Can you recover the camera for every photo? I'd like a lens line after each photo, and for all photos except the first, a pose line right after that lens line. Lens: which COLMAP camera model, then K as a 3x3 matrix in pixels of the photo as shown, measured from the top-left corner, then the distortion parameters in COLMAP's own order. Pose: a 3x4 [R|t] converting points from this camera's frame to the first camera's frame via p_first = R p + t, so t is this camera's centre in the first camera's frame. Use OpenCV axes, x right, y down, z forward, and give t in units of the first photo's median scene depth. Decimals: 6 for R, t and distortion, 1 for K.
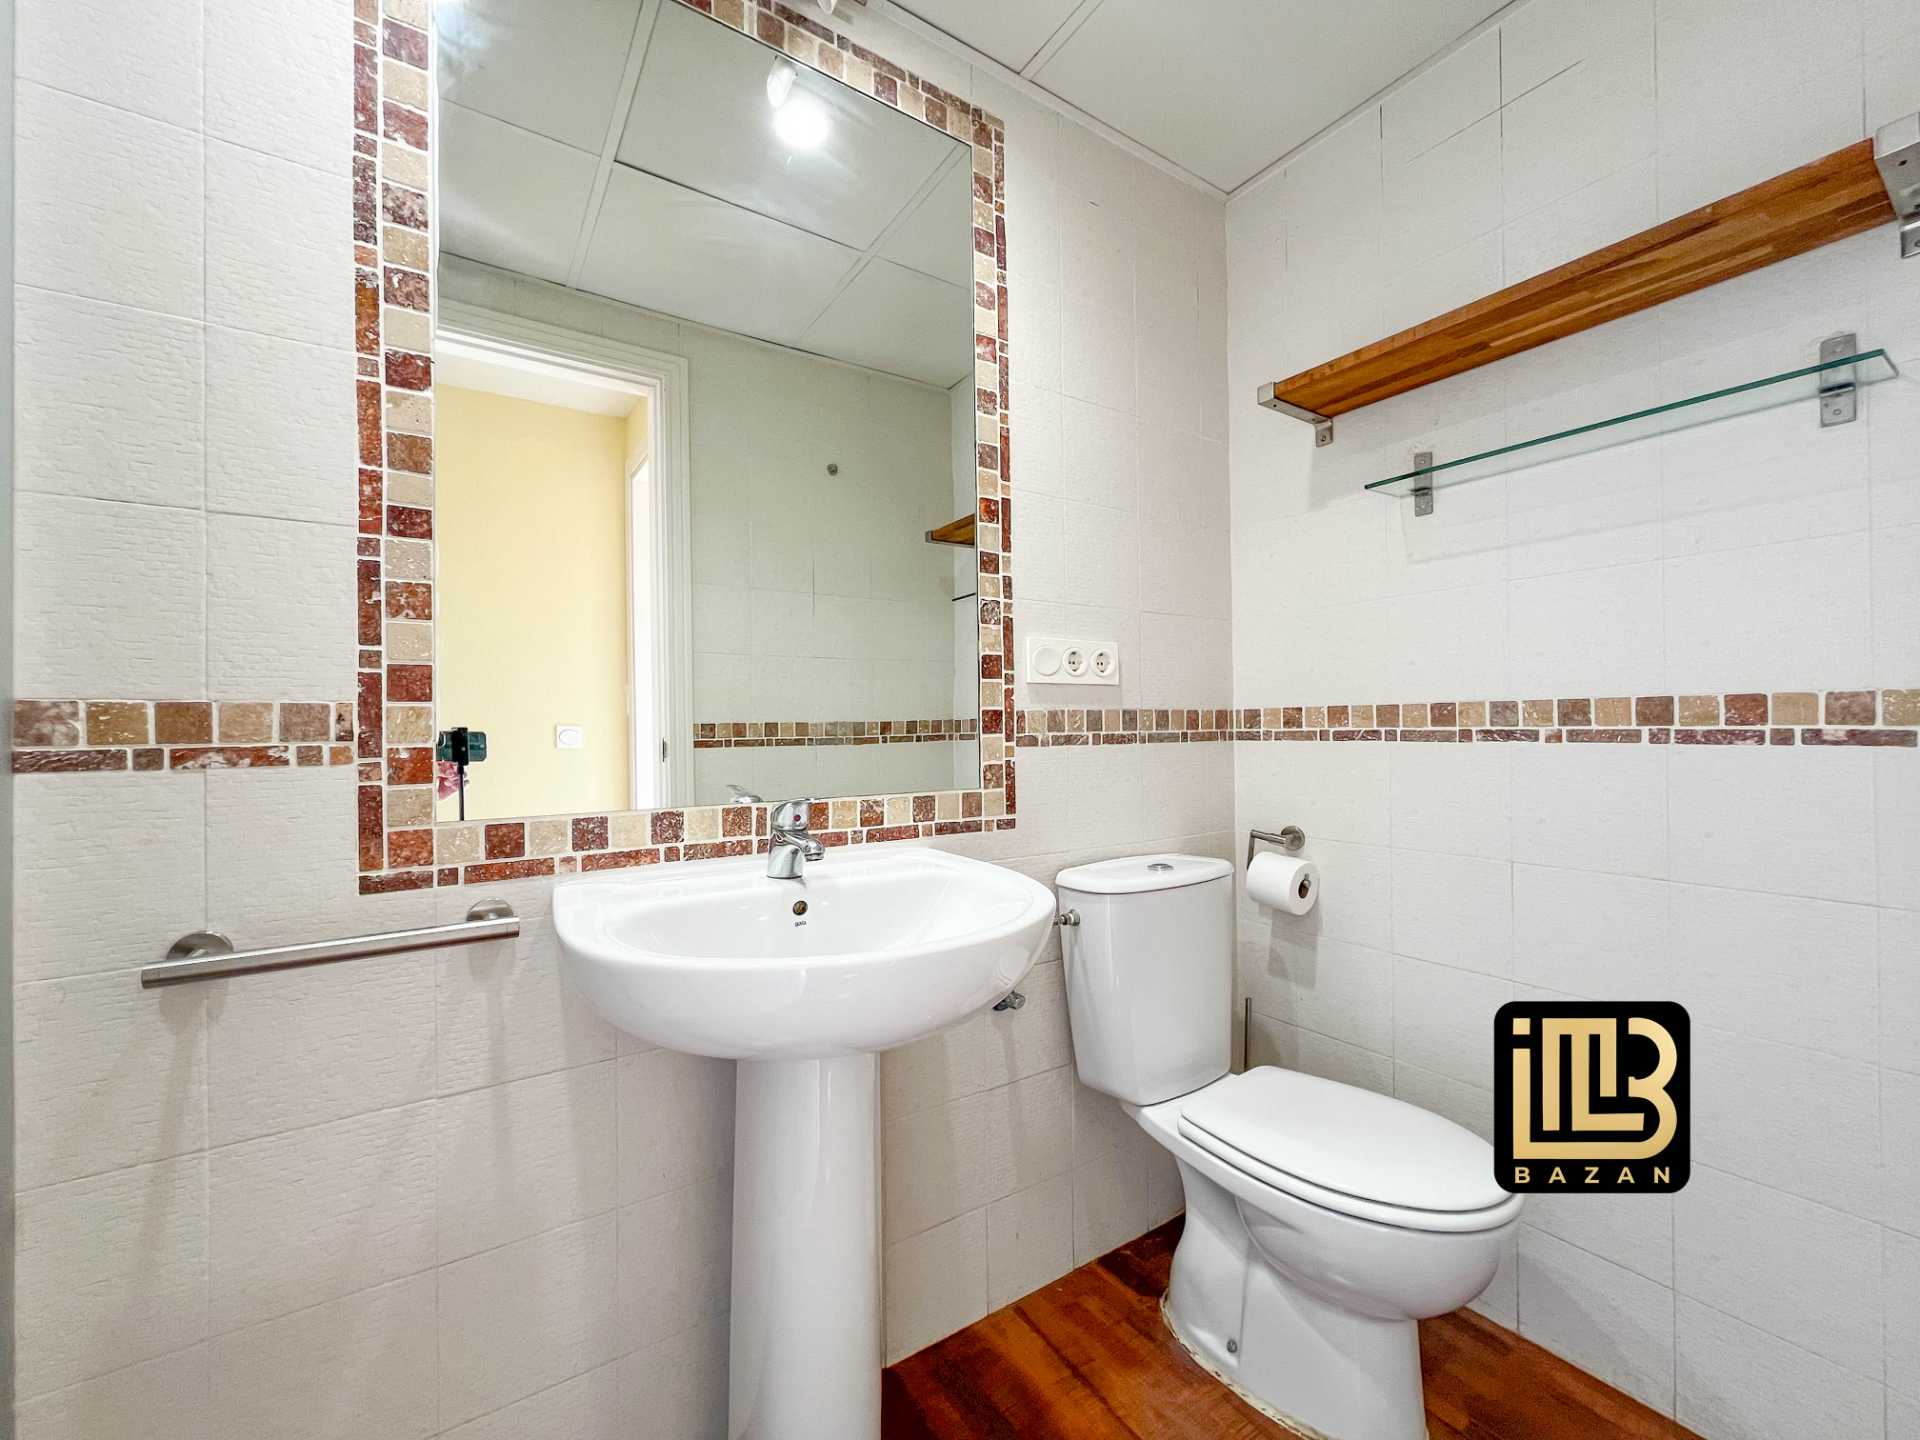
lens RADIAL K [[769.4, 0, 960.4], [0, 769.4, 723.3], [0, 0, 1]] dist [0.000344, 0.000255]
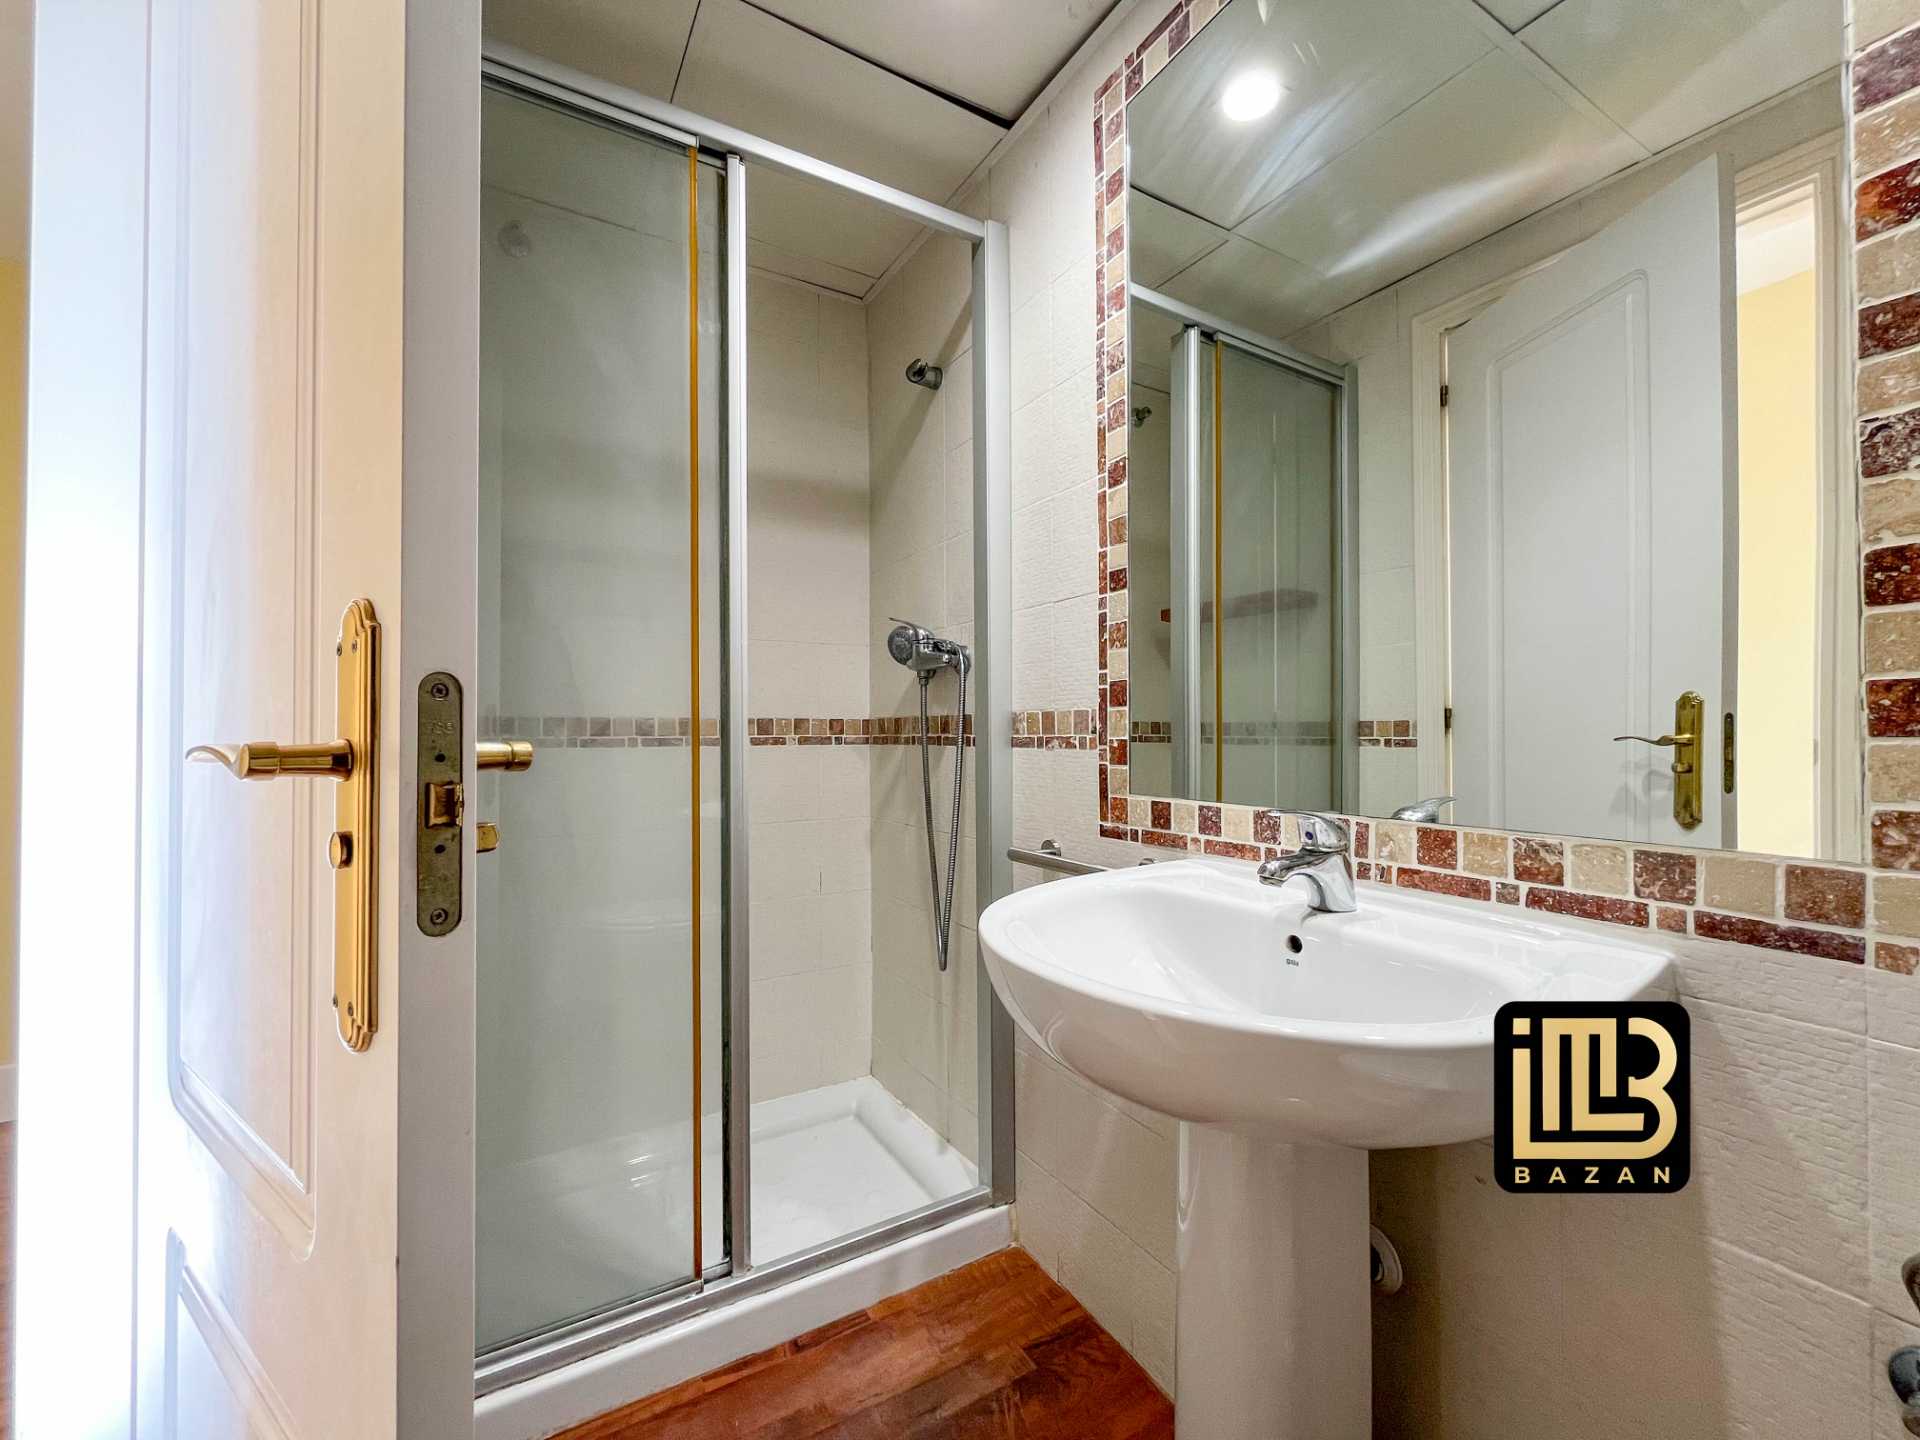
lens RADIAL K [[769.4, 0, 953.4], [0, 769.4, 726.7], [0, 0, 1]] dist [0.000344, 0.000255]
pose [[-0.047943, 0.002942, -0.998846, 0.720049], [0.011496, 0.999931, 0.002393, 0.001603], [0.998784, -0.011368, -0.047973, 0.772105]]
